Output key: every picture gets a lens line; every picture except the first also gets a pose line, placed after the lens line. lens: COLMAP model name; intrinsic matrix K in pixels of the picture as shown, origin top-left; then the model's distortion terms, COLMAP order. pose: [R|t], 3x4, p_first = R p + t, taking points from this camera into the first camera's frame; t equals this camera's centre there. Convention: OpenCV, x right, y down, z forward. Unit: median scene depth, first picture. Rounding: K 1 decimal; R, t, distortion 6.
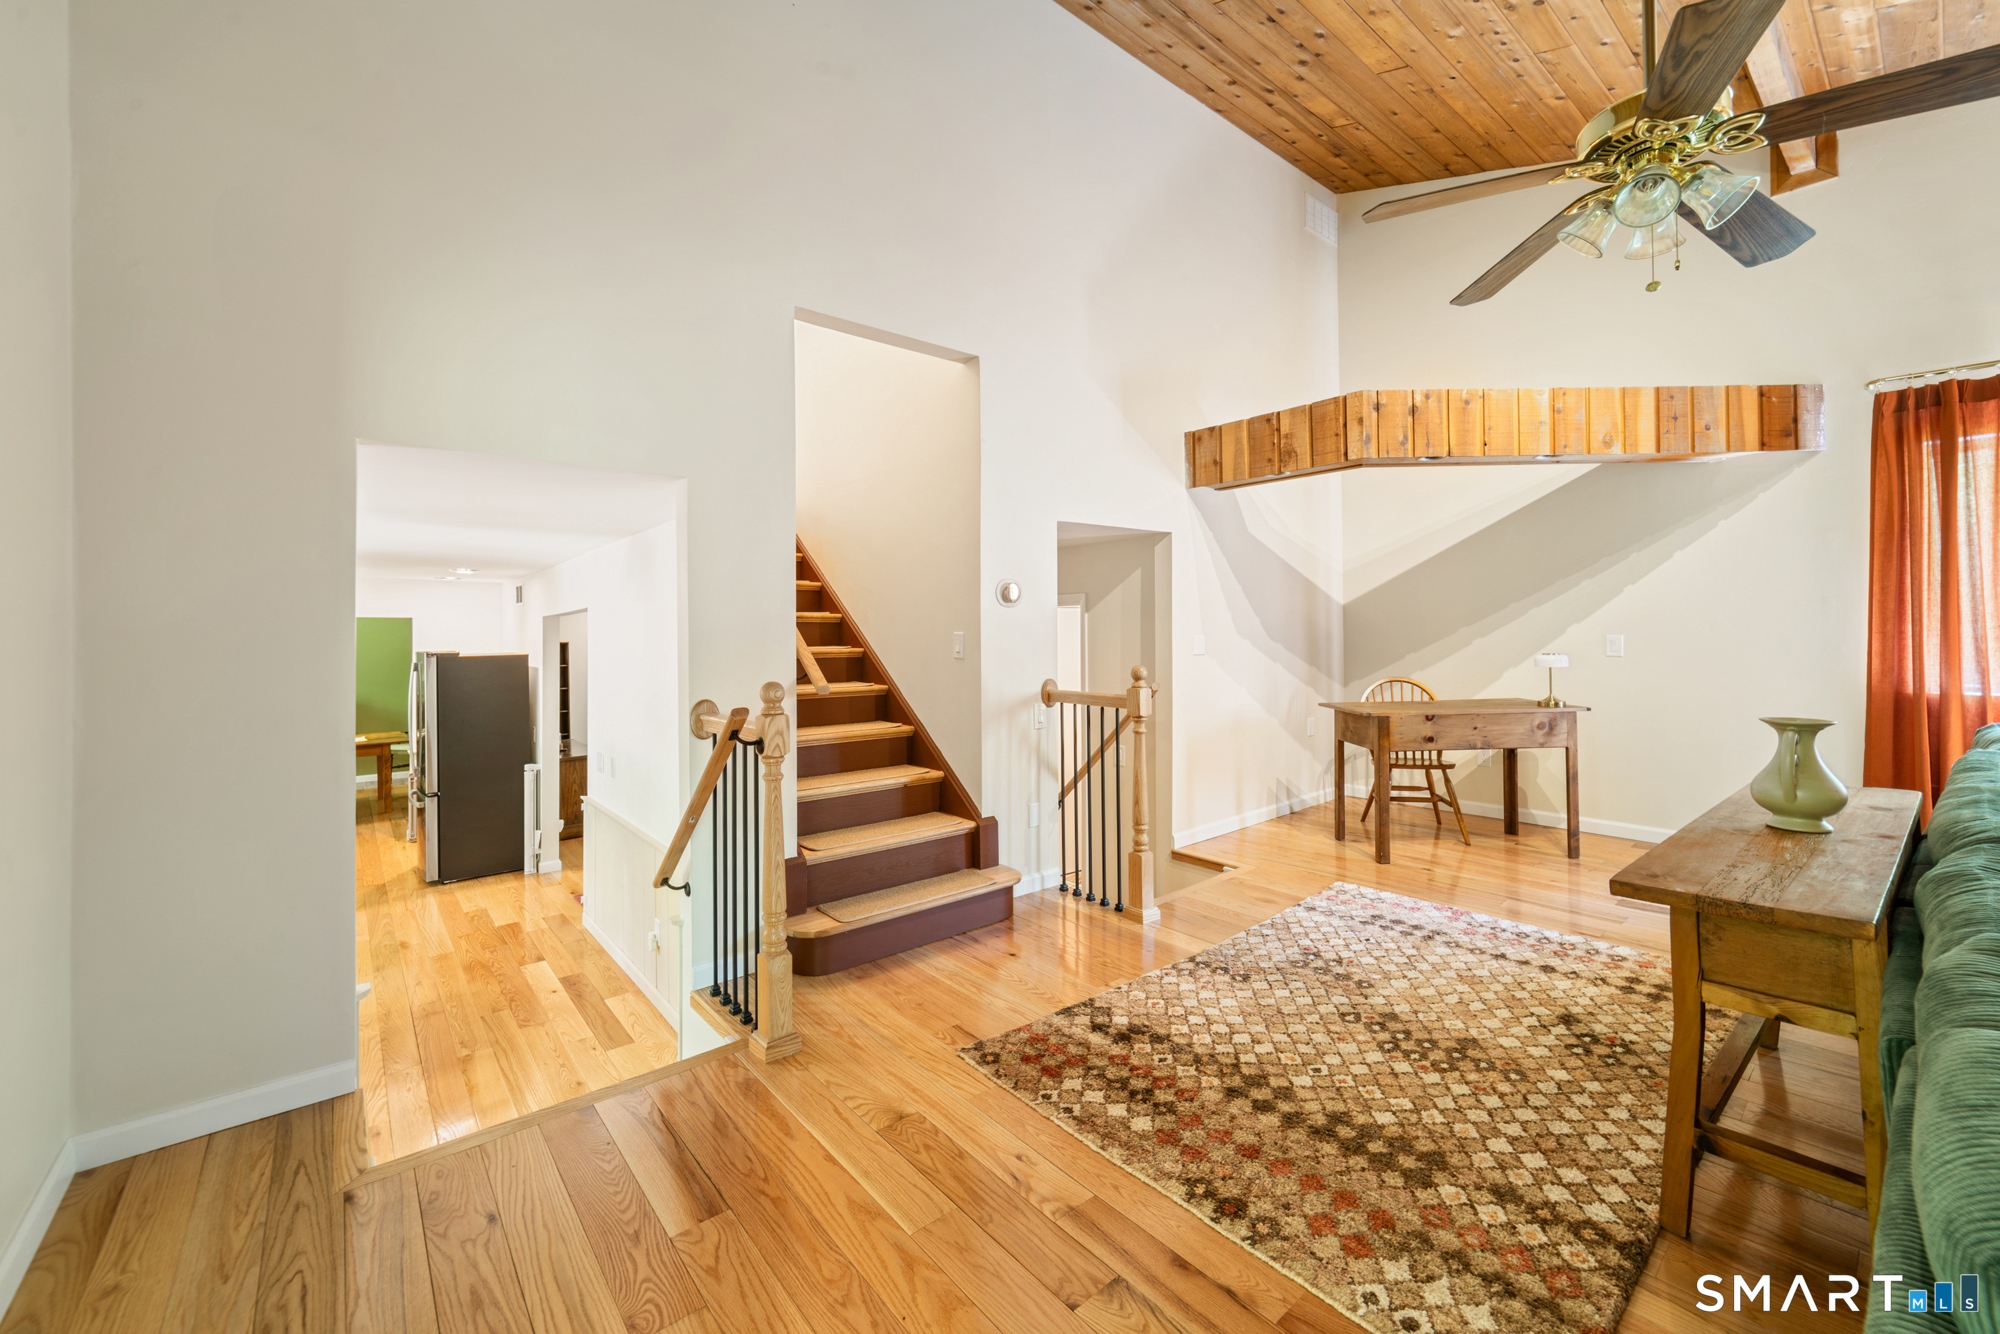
lens RADIAL K [[796.2, 0, 983.2], [0, 796.2, 624.4], [0, 0, 1]] dist [-0.003238, 0.001825]
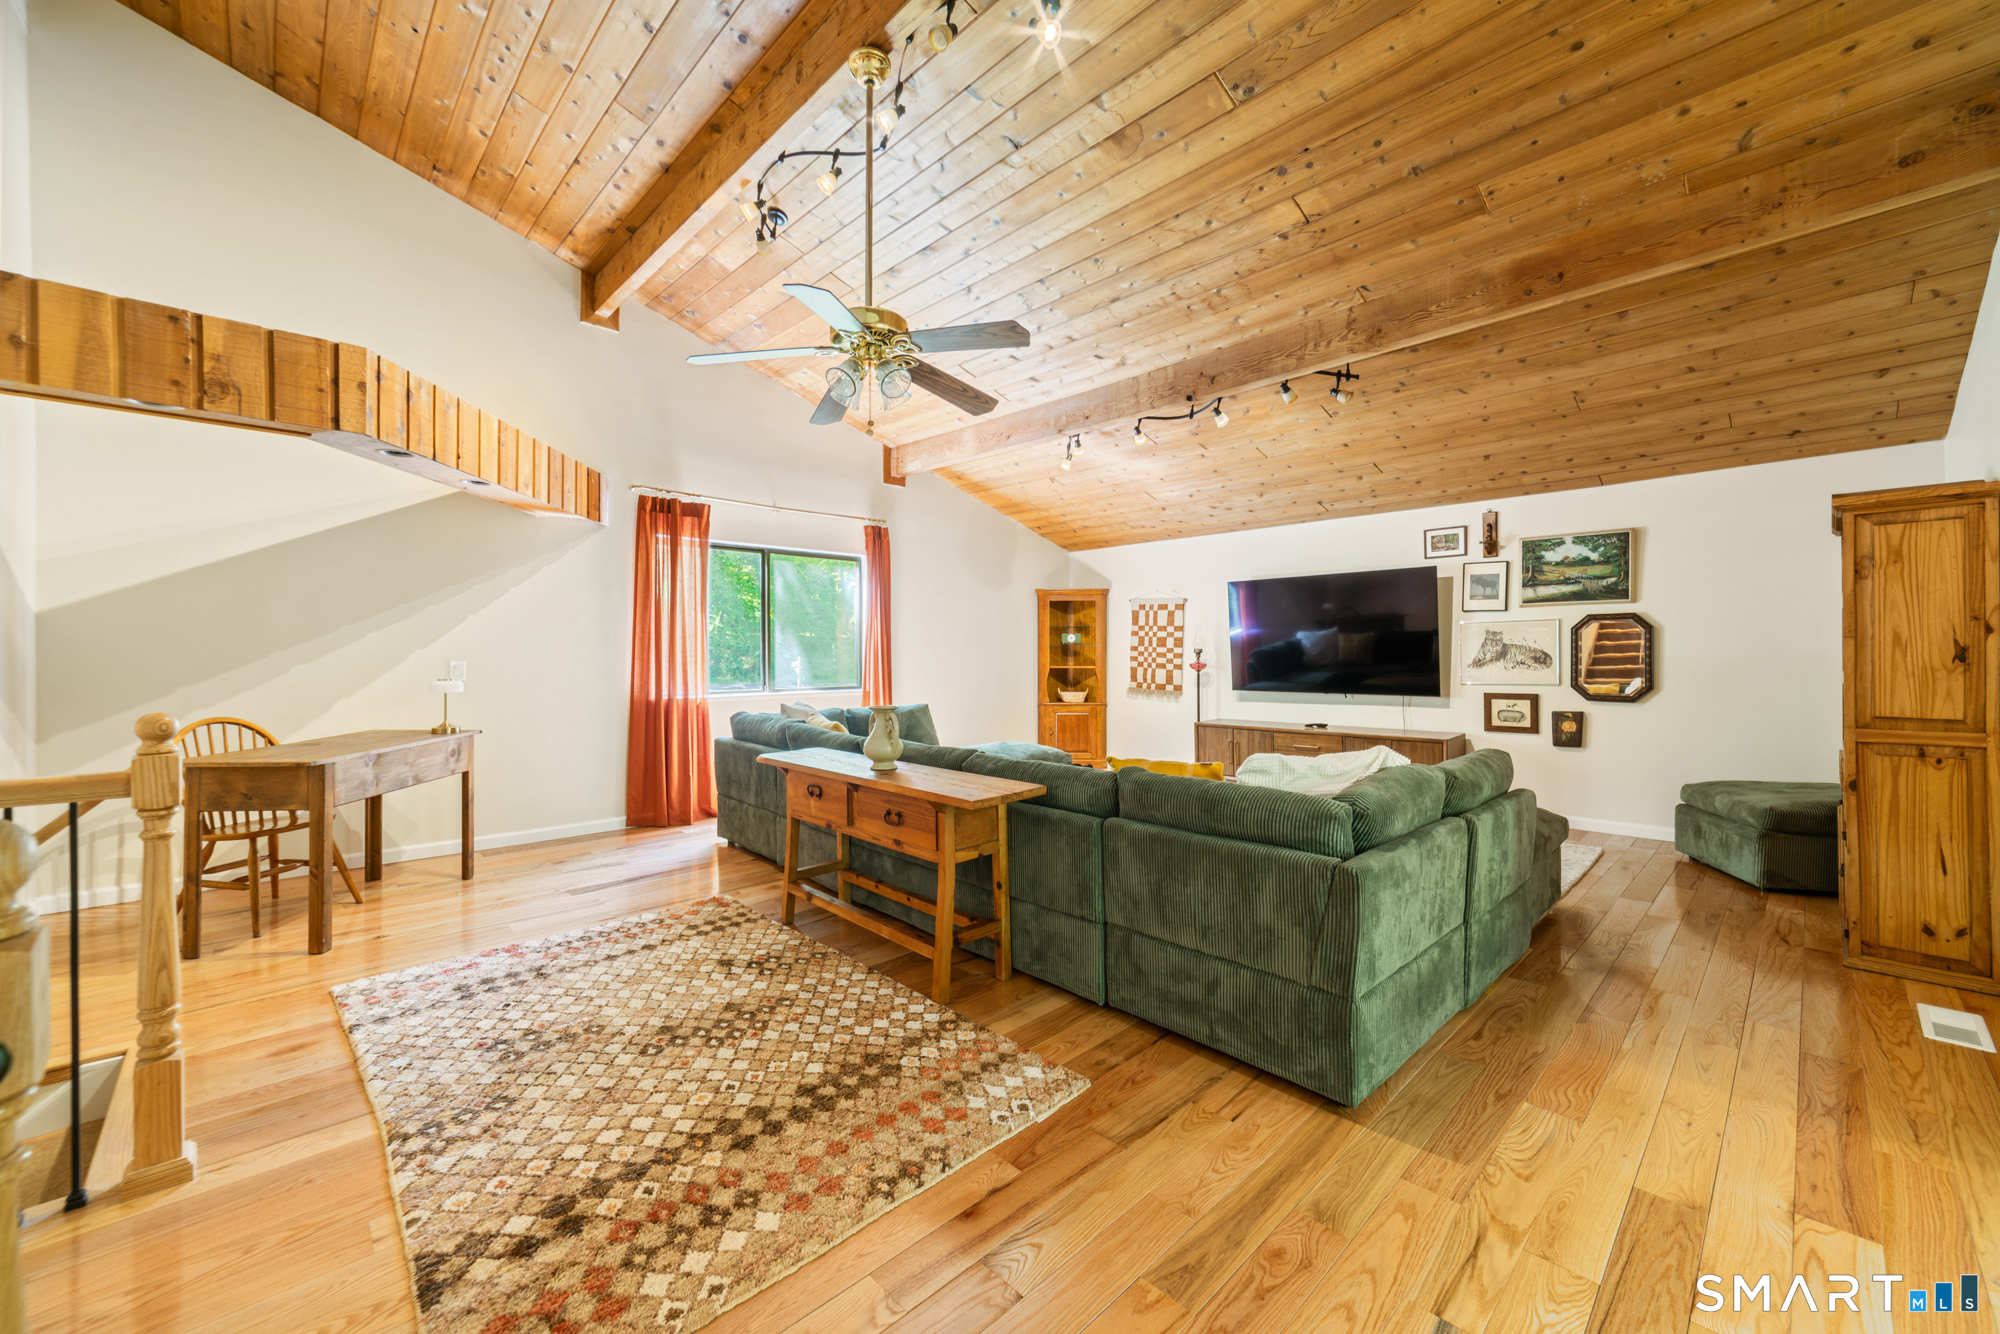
lens RADIAL K [[796.2, 0, 1002.5], [0, 796.2, 661.1], [0, 0, 1]] dist [-0.003238, 0.001825]
pose [[-0.095189, 0.002223, 0.995457, -0.506929], [-0.009670, 0.999948, -0.003158, 0.015729], [-0.995412, -0.009926, -0.095162, 0.618485]]
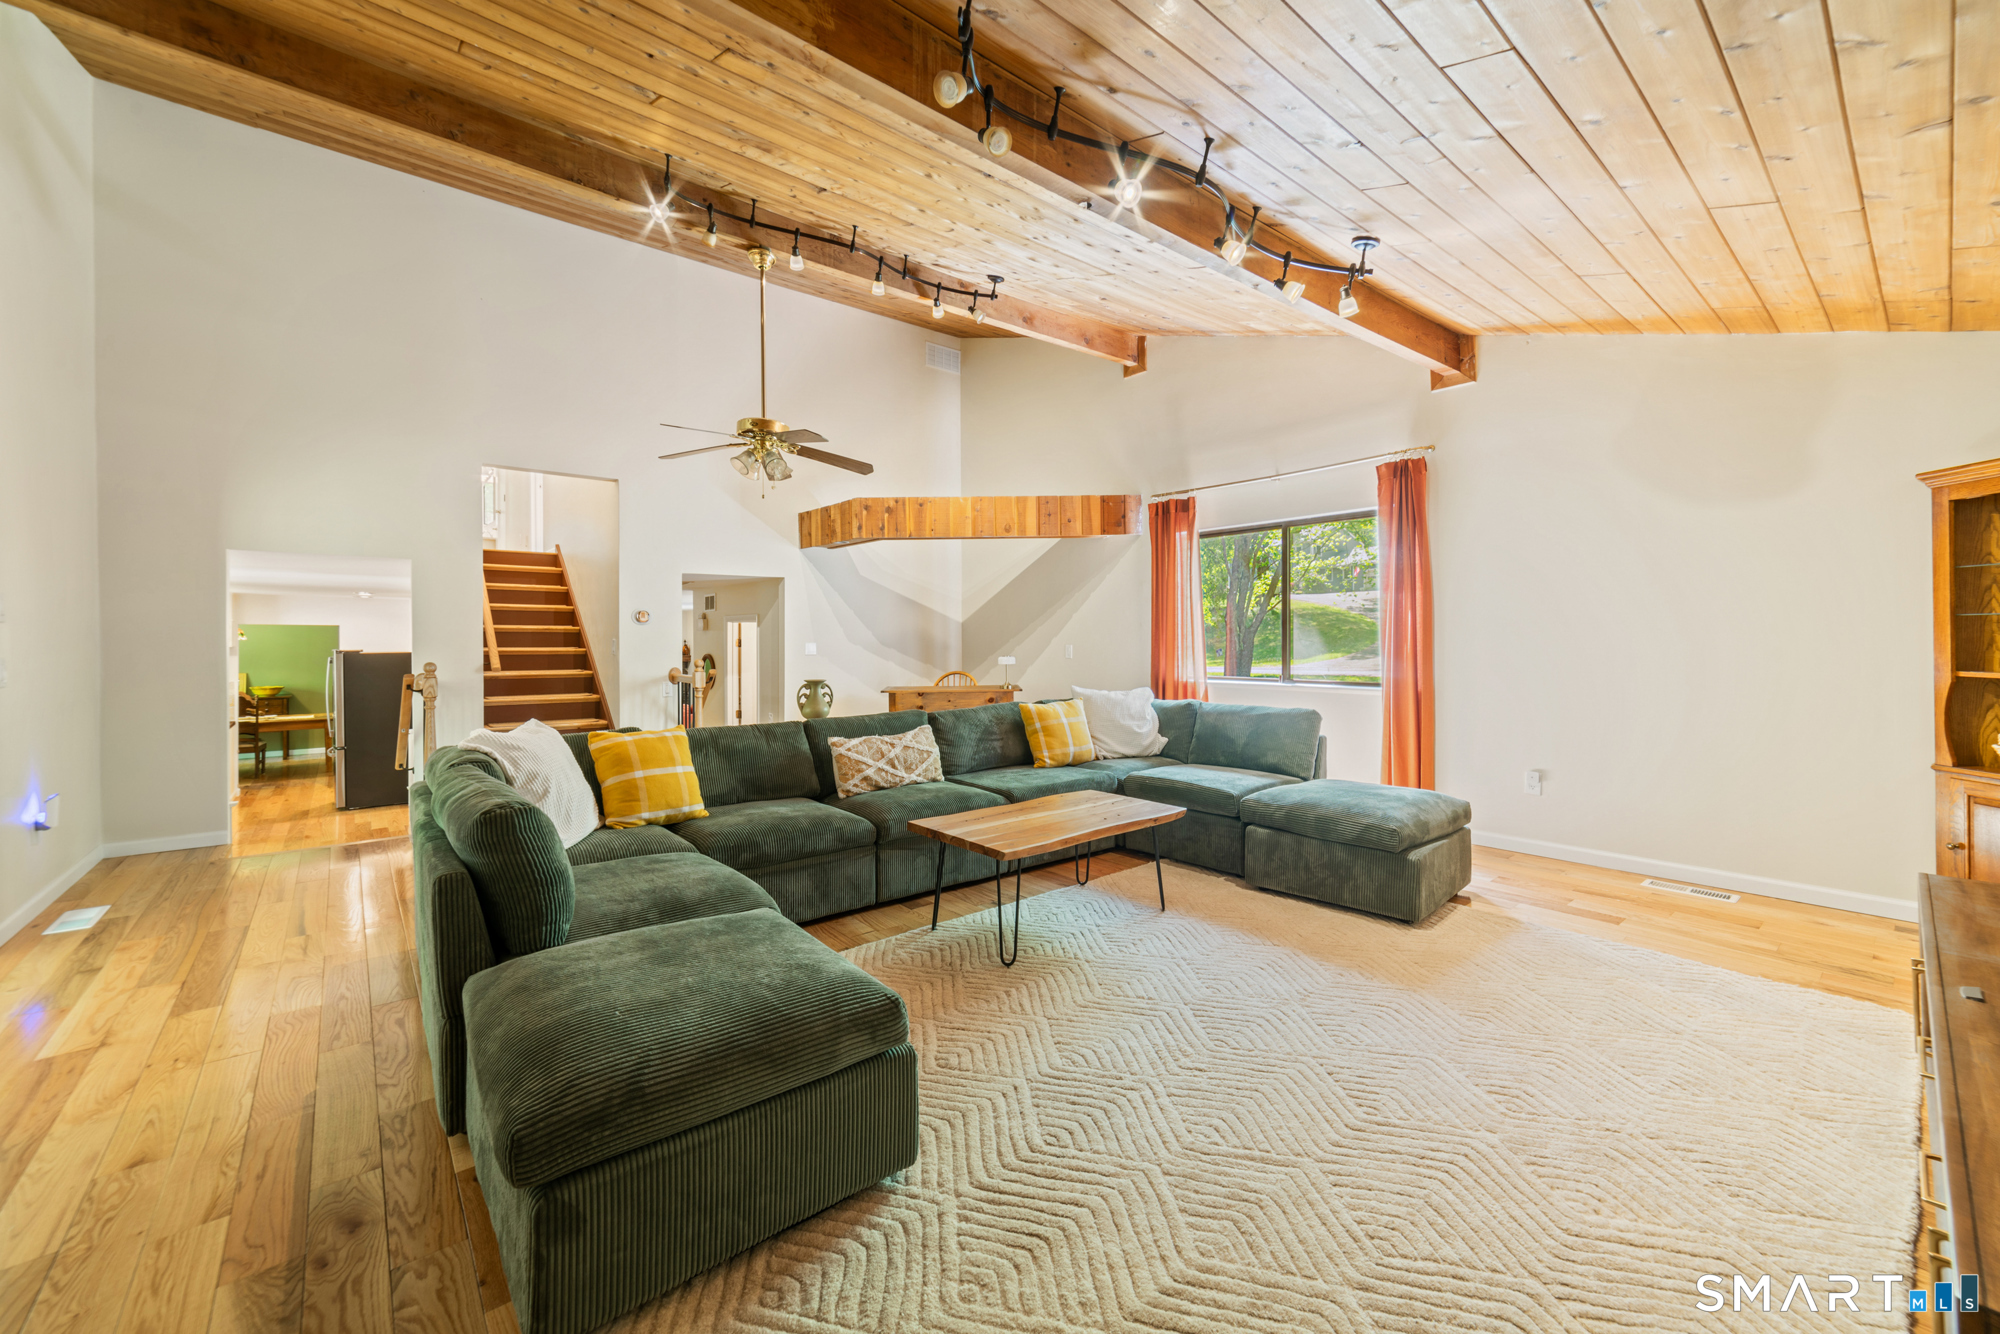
lens RADIAL K [[796.2, 0, 1001.2], [0, 796.2, 668.6], [0, 0, 1]] dist [-0.003238, 0.001825]
pose [[0.999905, 0.006418, 0.012190, 1.024295], [-0.007013, 0.998756, 0.049359, -0.025471], [-0.011858, -0.049440, 0.998707, -0.936594]]
